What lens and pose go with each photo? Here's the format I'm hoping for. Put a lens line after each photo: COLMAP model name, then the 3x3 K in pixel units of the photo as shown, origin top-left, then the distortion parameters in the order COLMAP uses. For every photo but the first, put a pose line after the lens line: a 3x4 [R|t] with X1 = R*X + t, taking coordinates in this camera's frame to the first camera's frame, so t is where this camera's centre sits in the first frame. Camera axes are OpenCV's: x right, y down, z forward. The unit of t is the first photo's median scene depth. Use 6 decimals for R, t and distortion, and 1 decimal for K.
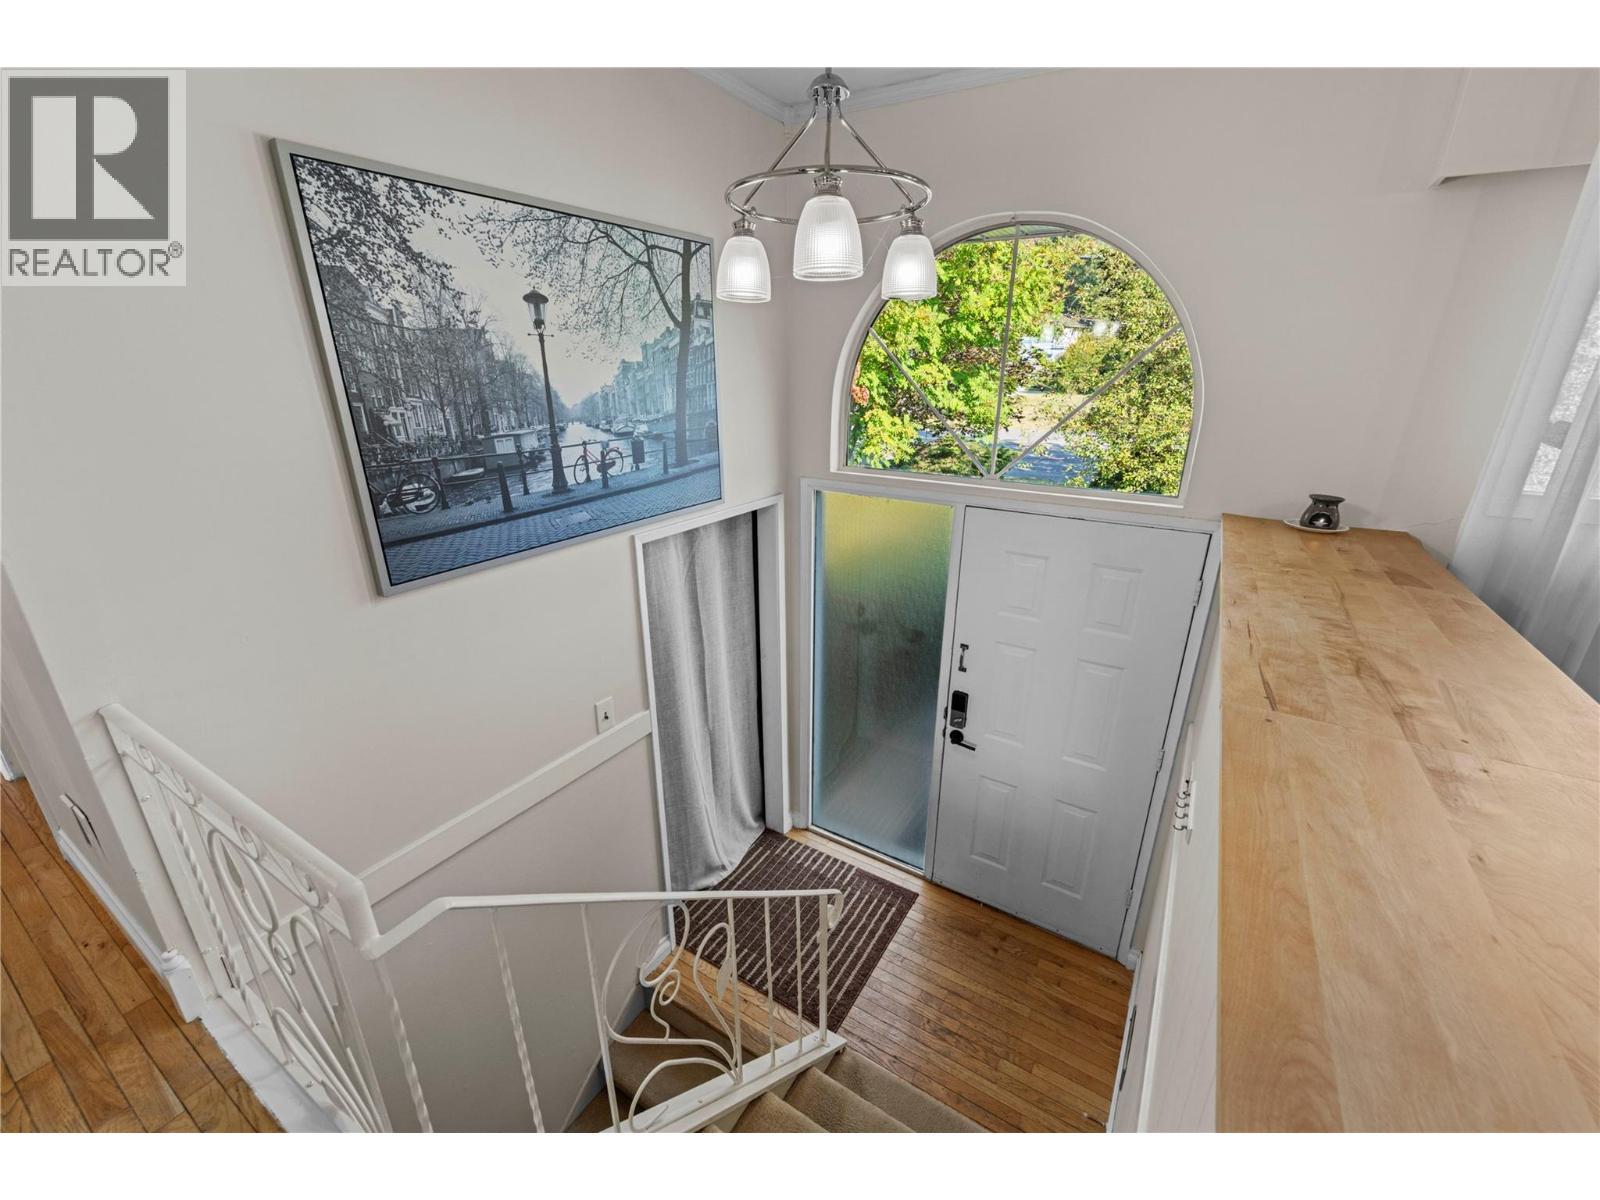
lens RADIAL K [[645.9, 0, 800.0], [0, 645.9, 600.0], [0, 0, 1]] dist [-0.000880, -0.000239]
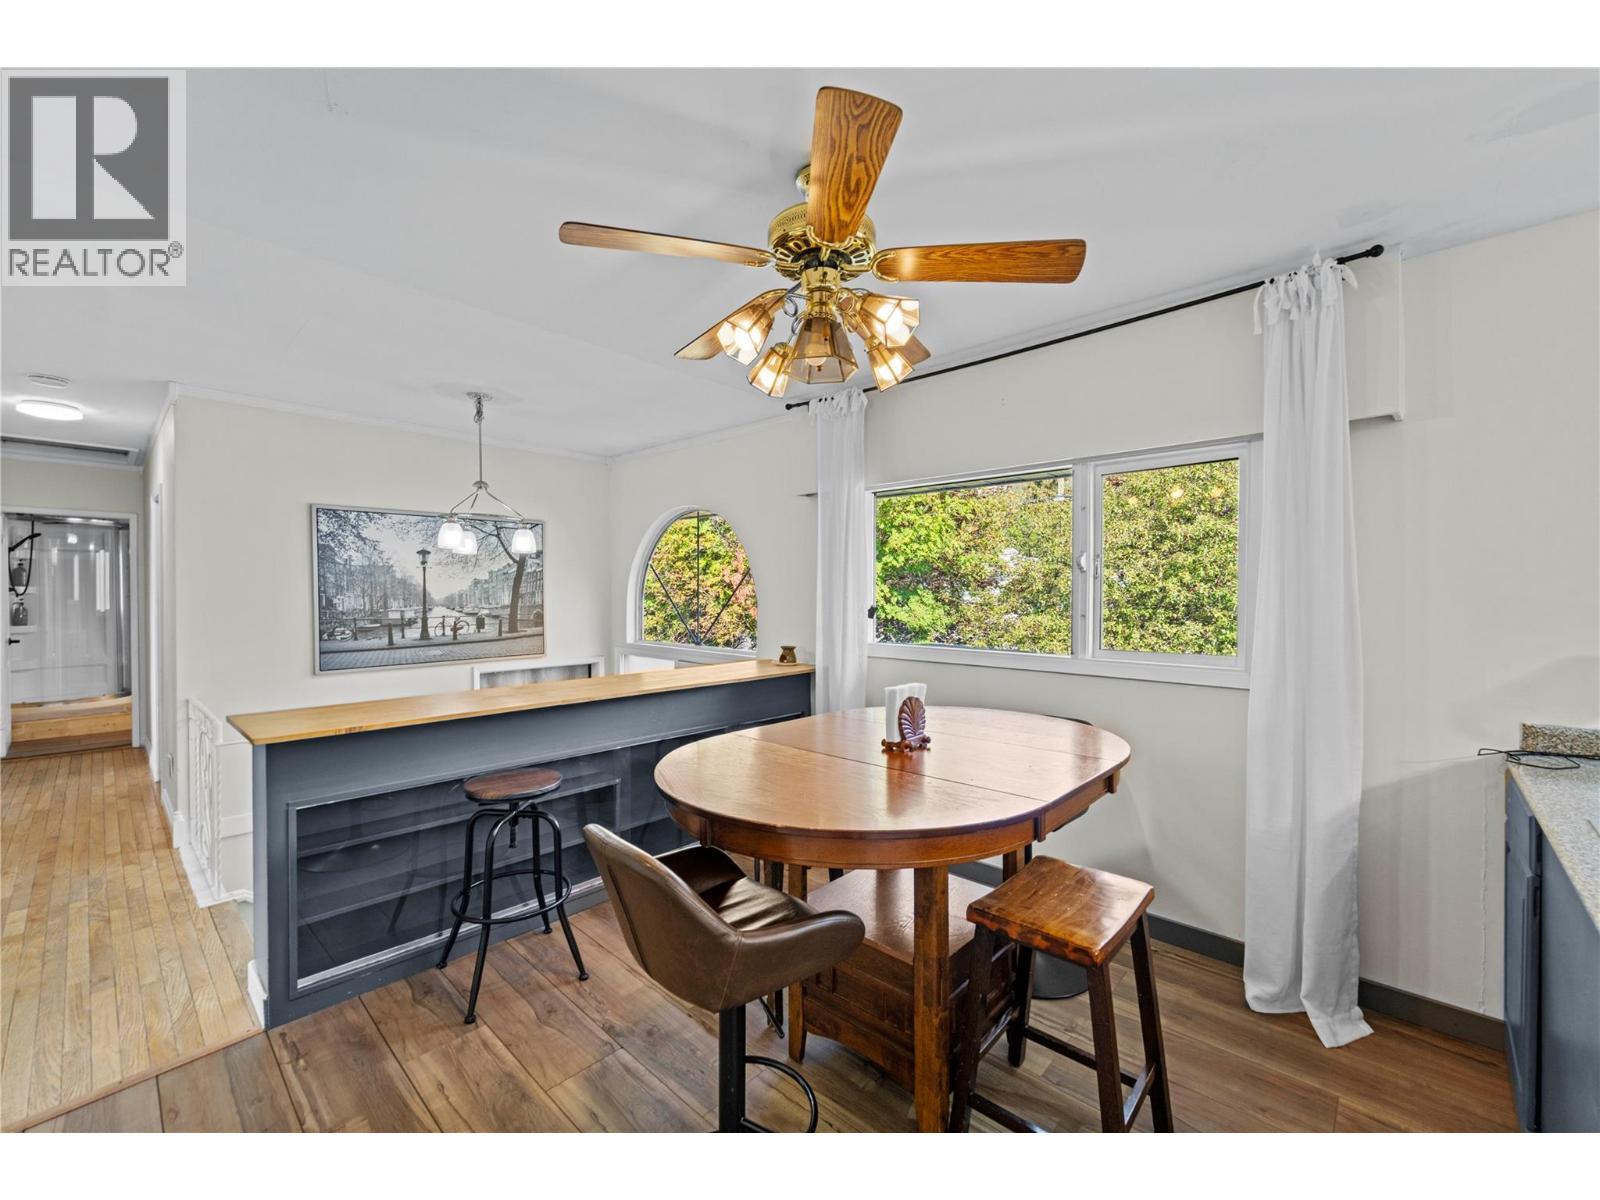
lens RADIAL K [[658.8, 0, 813.7], [0, 658.8, 602.9], [0, 0, 1]] dist [0.001119, -0.000220]
pose [[0.983448, 0.001034, -0.181187, 1.259181], [-0.059751, 0.945896, -0.318922, 0.326830], [0.171055, 0.324470, 0.930301, -0.789898]]
